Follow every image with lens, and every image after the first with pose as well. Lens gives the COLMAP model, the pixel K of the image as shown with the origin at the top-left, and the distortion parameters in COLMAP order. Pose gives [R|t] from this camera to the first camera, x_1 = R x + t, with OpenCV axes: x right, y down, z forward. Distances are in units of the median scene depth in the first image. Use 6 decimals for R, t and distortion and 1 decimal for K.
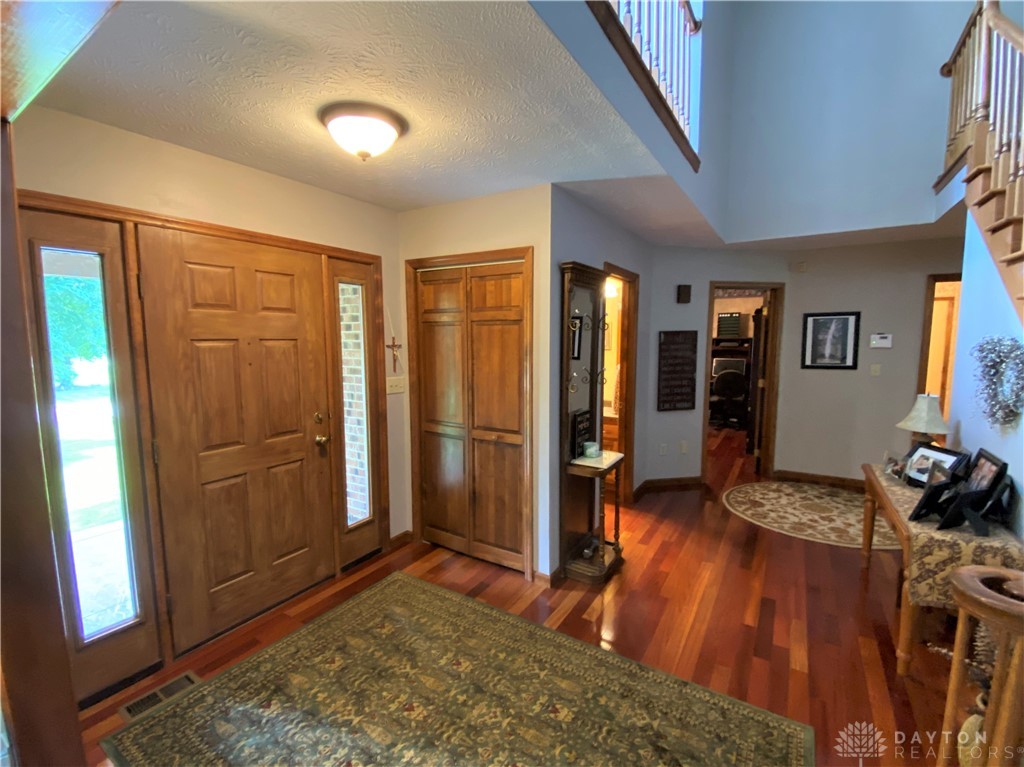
lens RADIAL K [[442.8, 0, 514.2], [0, 442.8, 385.2], [0, 0, 1]] dist [0.002240, -0.000027]
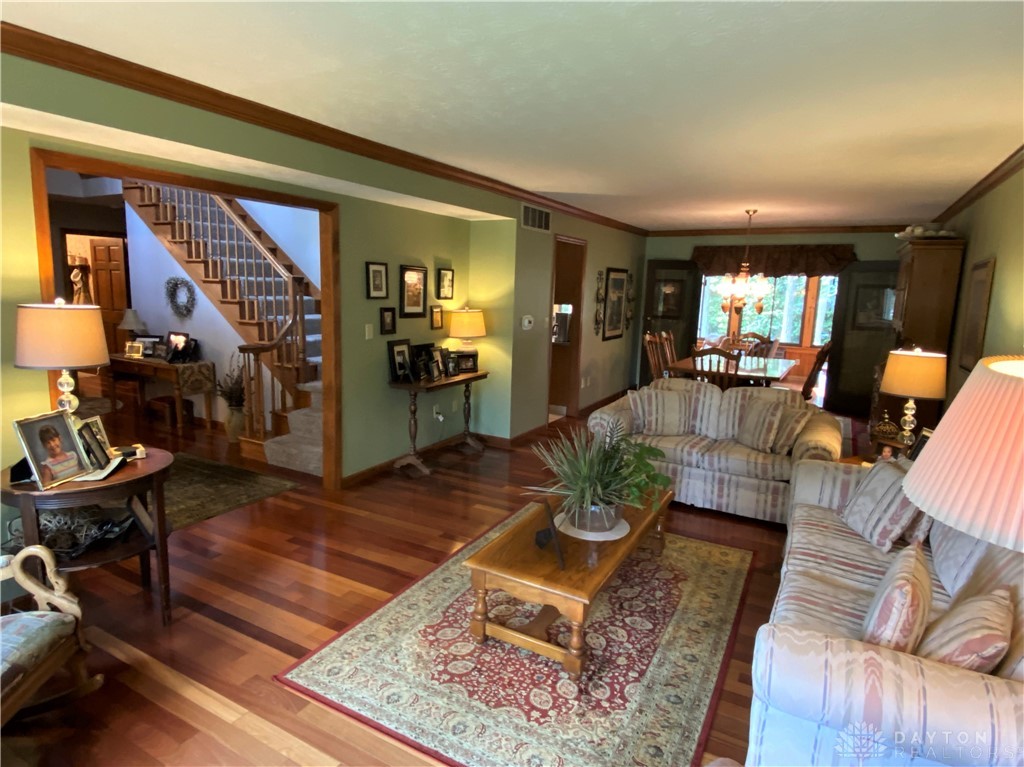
lens RADIAL K [[588.4, 0, 506.0], [0, 588.4, 381.8], [0, 0, 1]] dist [-0.006647, -0.000745]
pose [[-0.057233, -0.159605, 0.985520, -1.382611], [0.073517, 0.983785, 0.163594, 0.031854], [-0.995650, 0.081815, -0.044571, -0.324798]]
